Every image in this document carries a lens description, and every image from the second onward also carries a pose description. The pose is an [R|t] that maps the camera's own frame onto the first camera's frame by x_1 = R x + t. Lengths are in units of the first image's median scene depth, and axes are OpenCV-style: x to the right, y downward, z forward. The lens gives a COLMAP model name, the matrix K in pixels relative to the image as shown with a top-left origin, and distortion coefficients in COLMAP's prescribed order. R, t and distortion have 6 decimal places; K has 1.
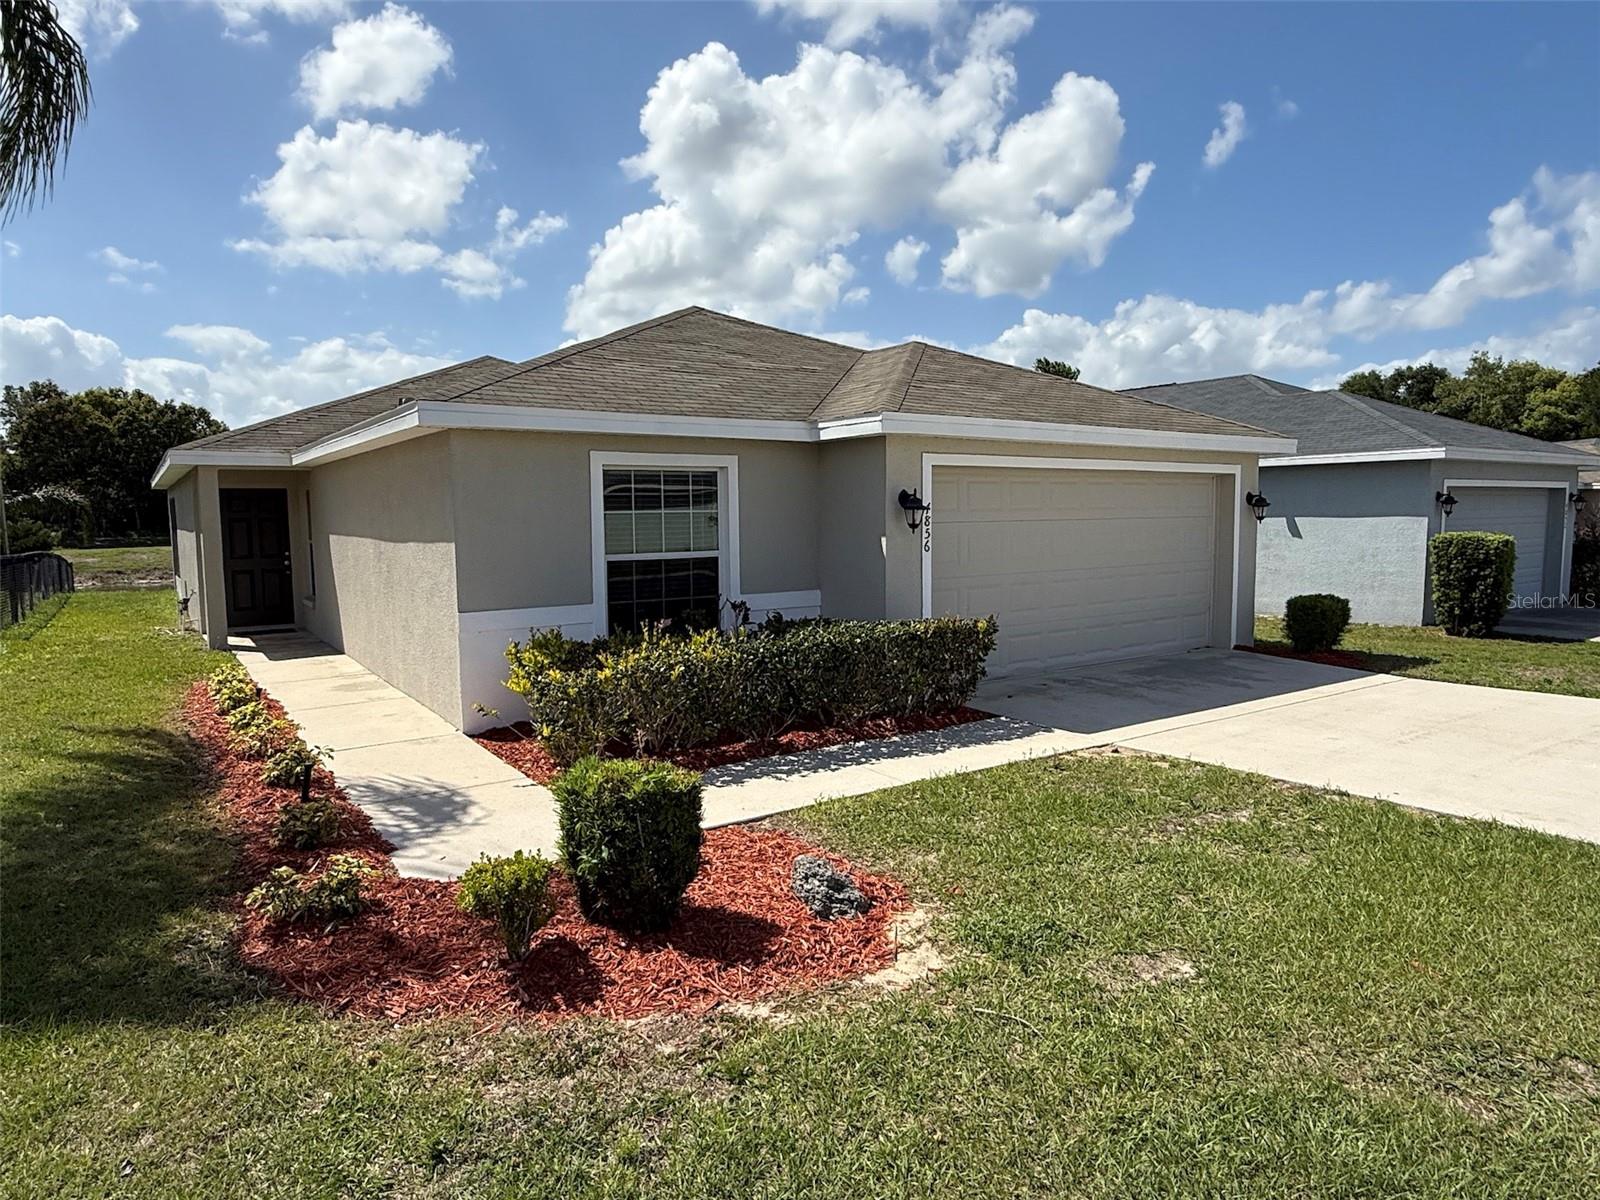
lens RADIAL K [[1008.0, 0, 803.0], [0, 1008.0, 587.6], [0, 0, 1]] dist [-0.001756, -0.007818]
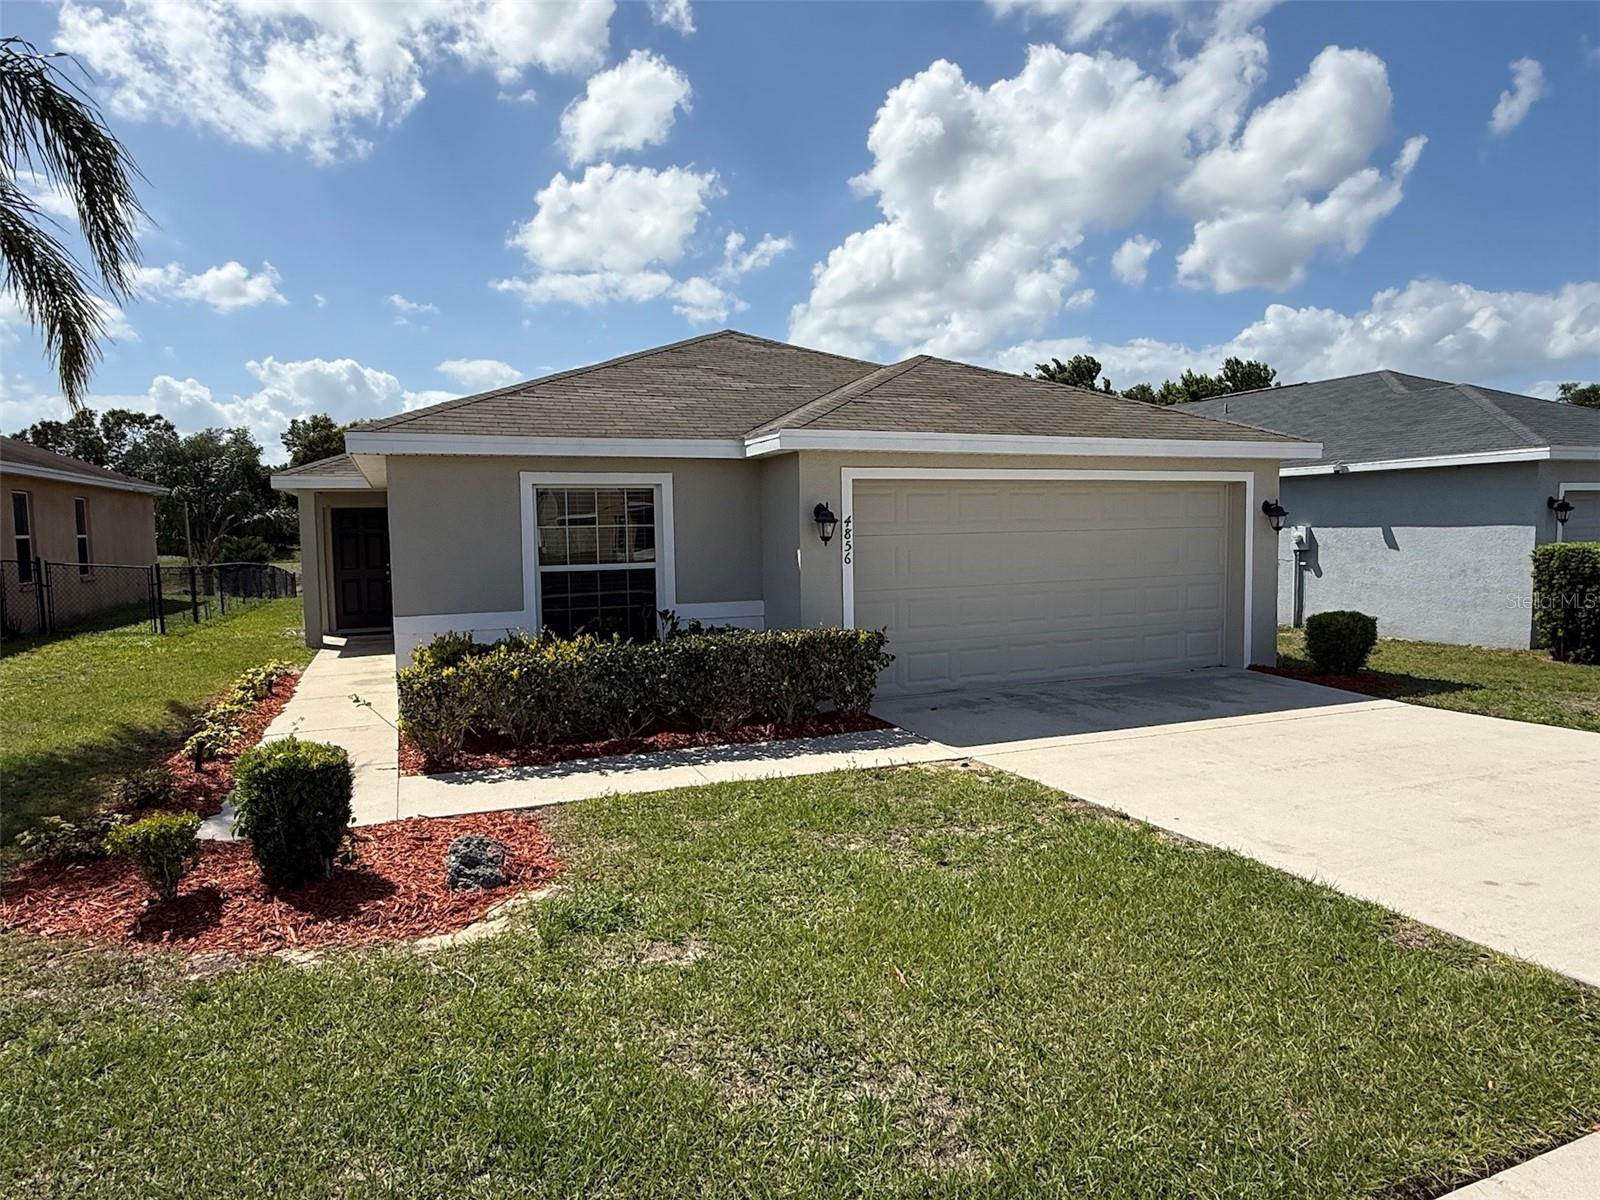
lens RADIAL K [[1008.0, 0, 800.7], [0, 1008.0, 591.7], [0, 0, 1]] dist [-0.001756, -0.007818]
pose [[0.975090, 0.007808, -0.221670, 0.122566], [-0.009594, 0.999930, -0.006979, 0.000026], [0.221600, 0.008932, 0.975097, -0.001881]]
